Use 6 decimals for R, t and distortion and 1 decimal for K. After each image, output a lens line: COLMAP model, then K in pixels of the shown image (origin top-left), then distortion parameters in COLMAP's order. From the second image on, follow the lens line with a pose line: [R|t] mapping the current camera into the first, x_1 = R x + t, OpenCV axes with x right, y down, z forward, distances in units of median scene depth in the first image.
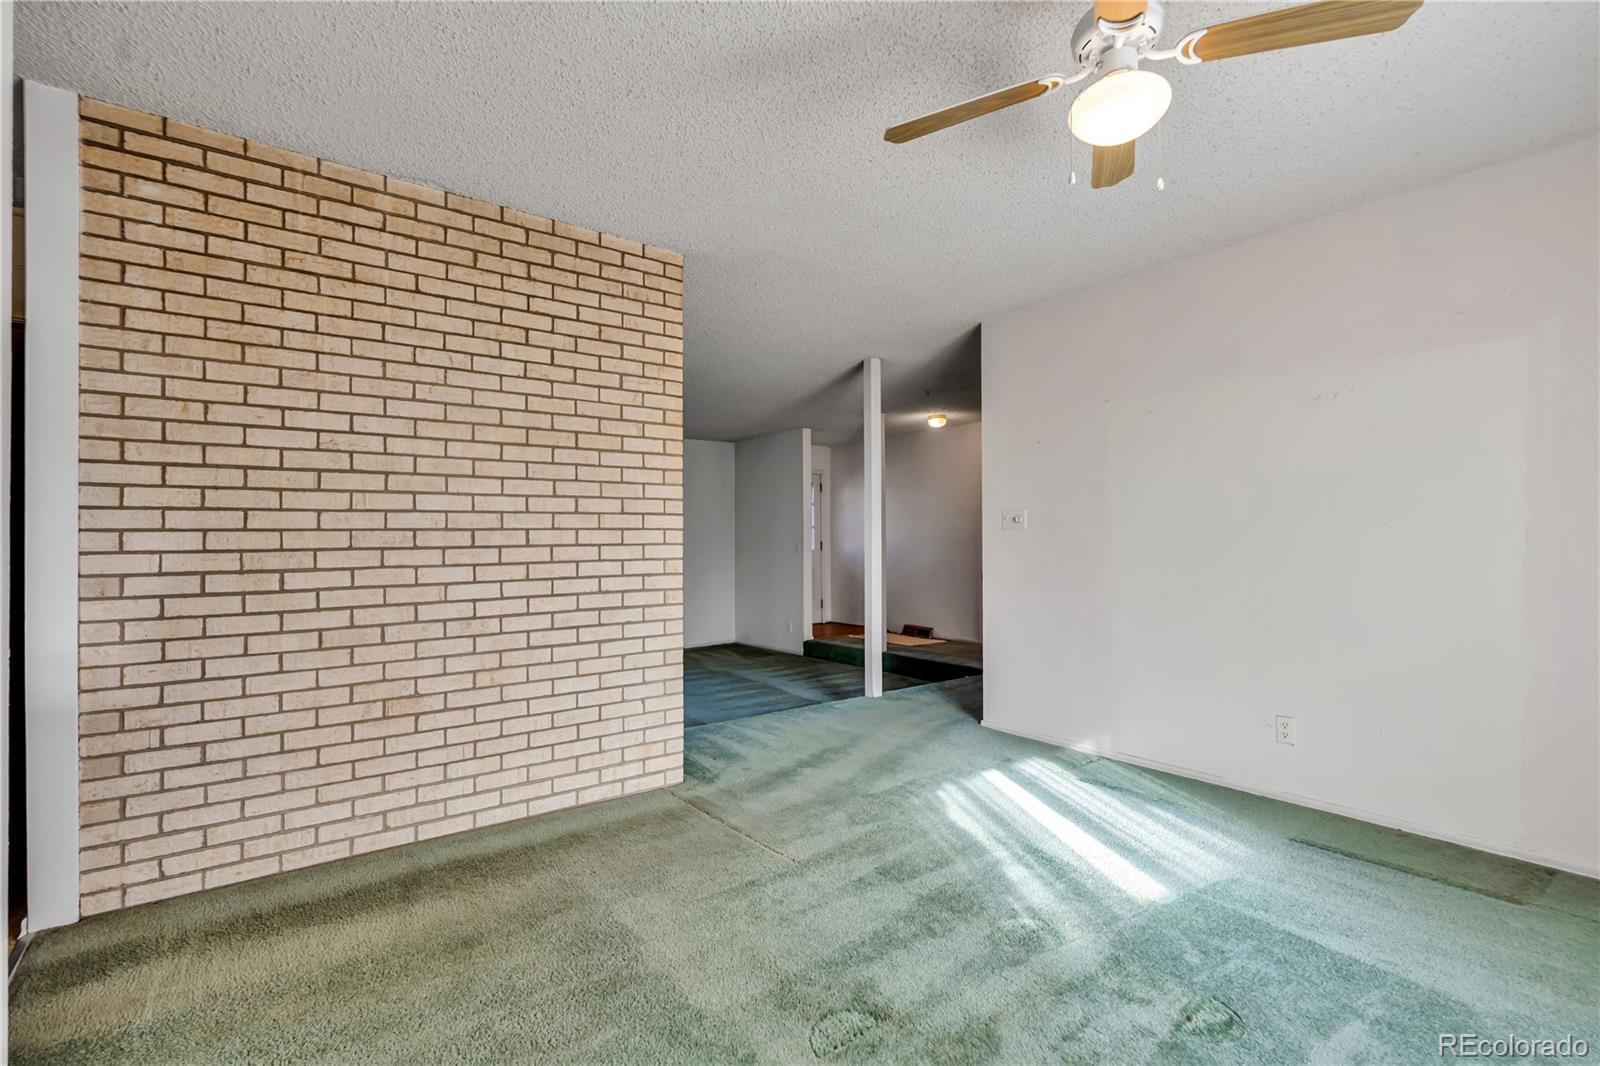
lens RADIAL K [[719.5, 0, 793.4], [0, 719.5, 540.7], [0, 0, 1]] dist [-0.002133, 0.000589]
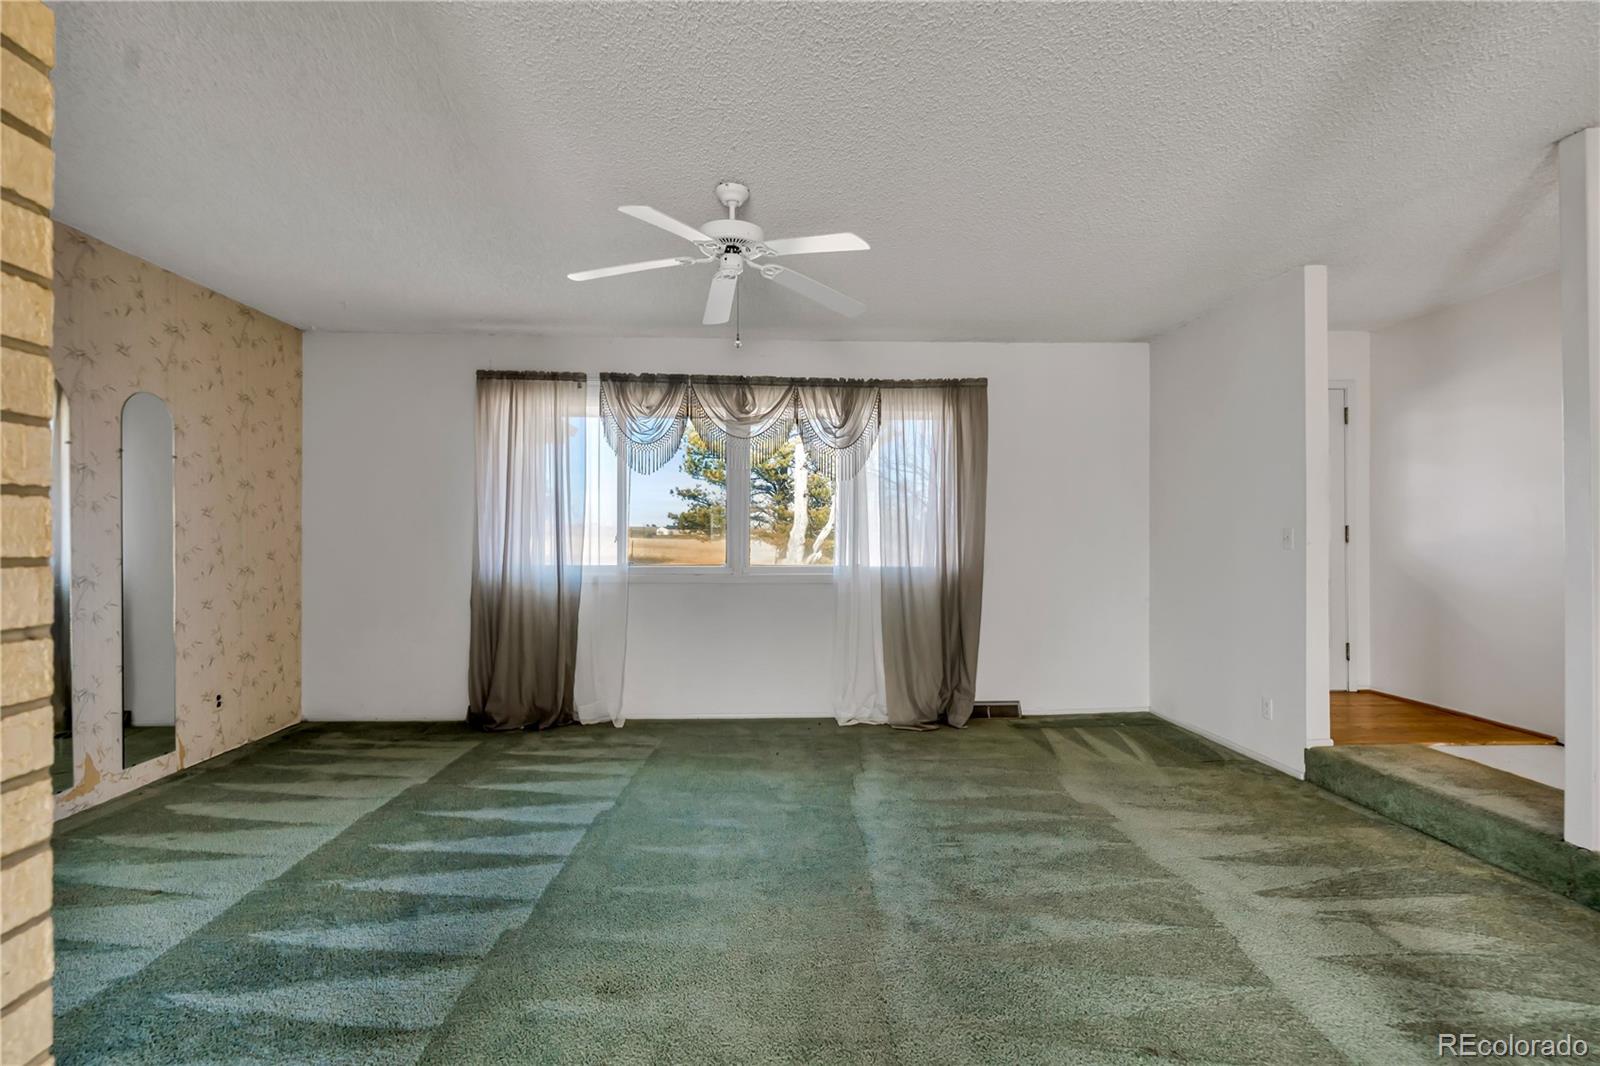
lens RADIAL K [[733.2, 0, 792.5], [0, 733.2, 534.9], [0, 0, 1]] dist [0.001028, 0.000260]
pose [[0.829544, 0.005159, -0.558417, 0.011648], [-0.002507, 0.999982, 0.005514, 0.020185], [0.558435, -0.003175, 0.829542, 1.288955]]
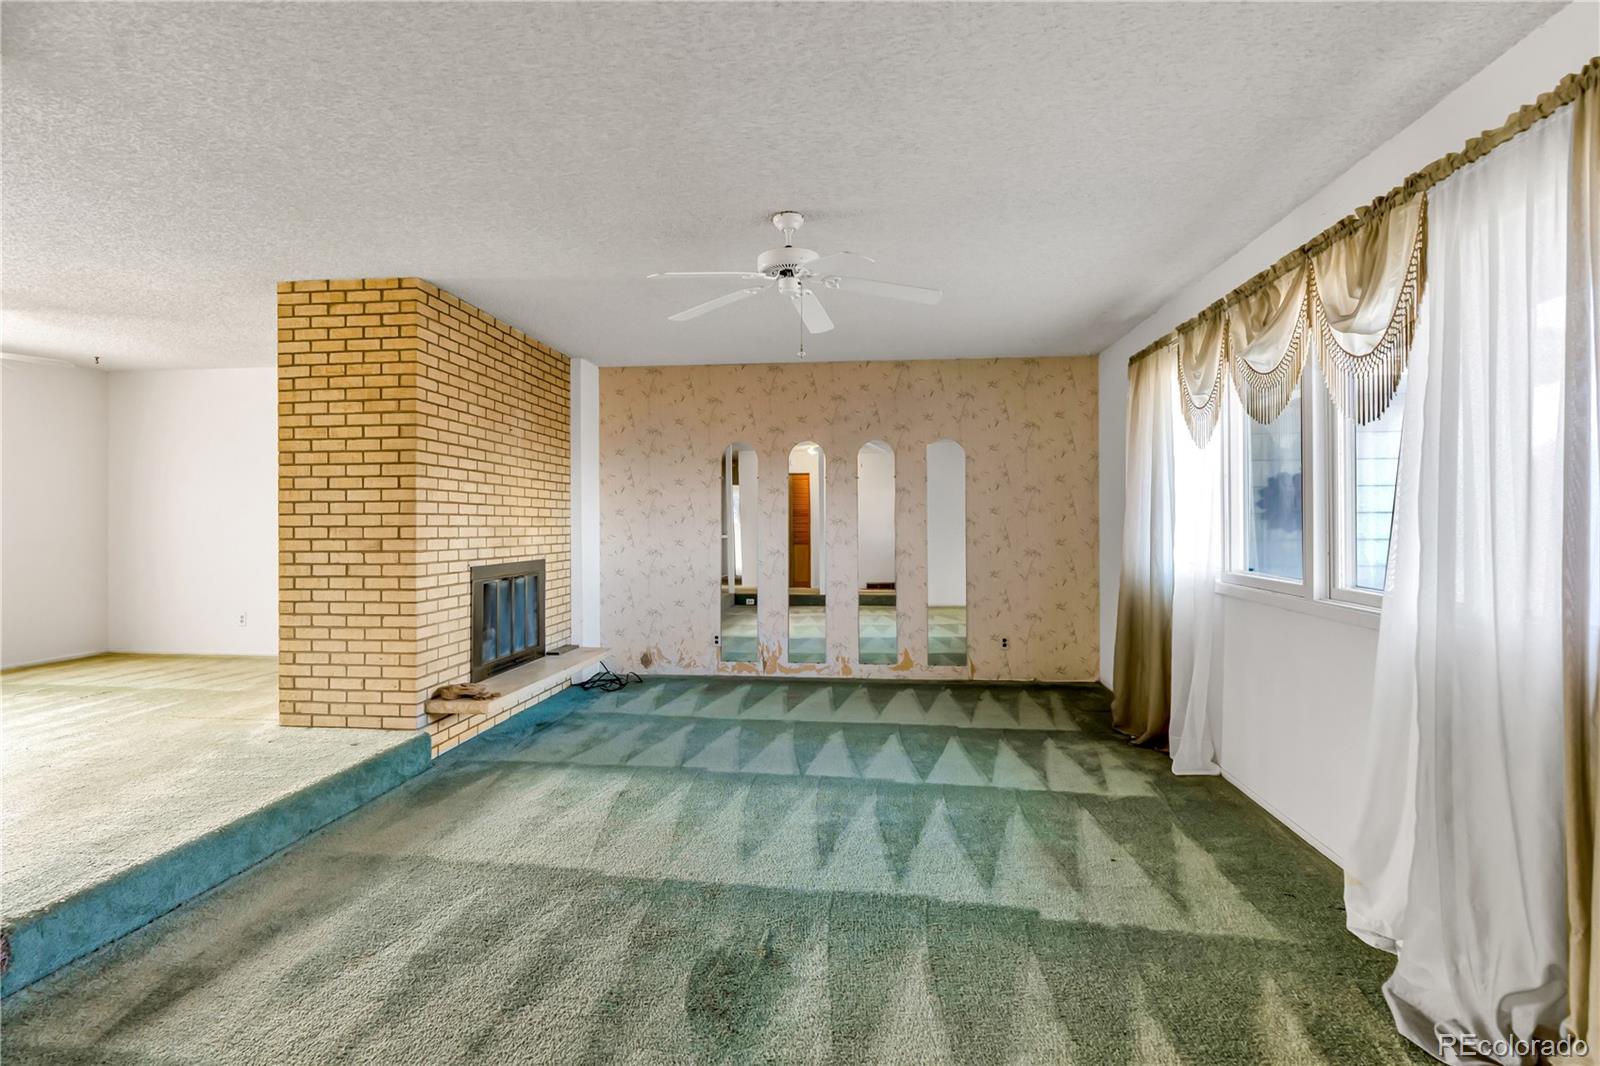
lens RADIAL K [[740.2, 0, 804.8], [0, 740.2, 521.4], [0, 0, 1]] dist [-0.003222, 0.000037]
pose [[-0.681271, 0.010267, -0.731959, 0.169362], [0.010402, 0.999936, 0.004344, 0.002322], [0.731957, -0.004654, -0.681335, 2.858491]]
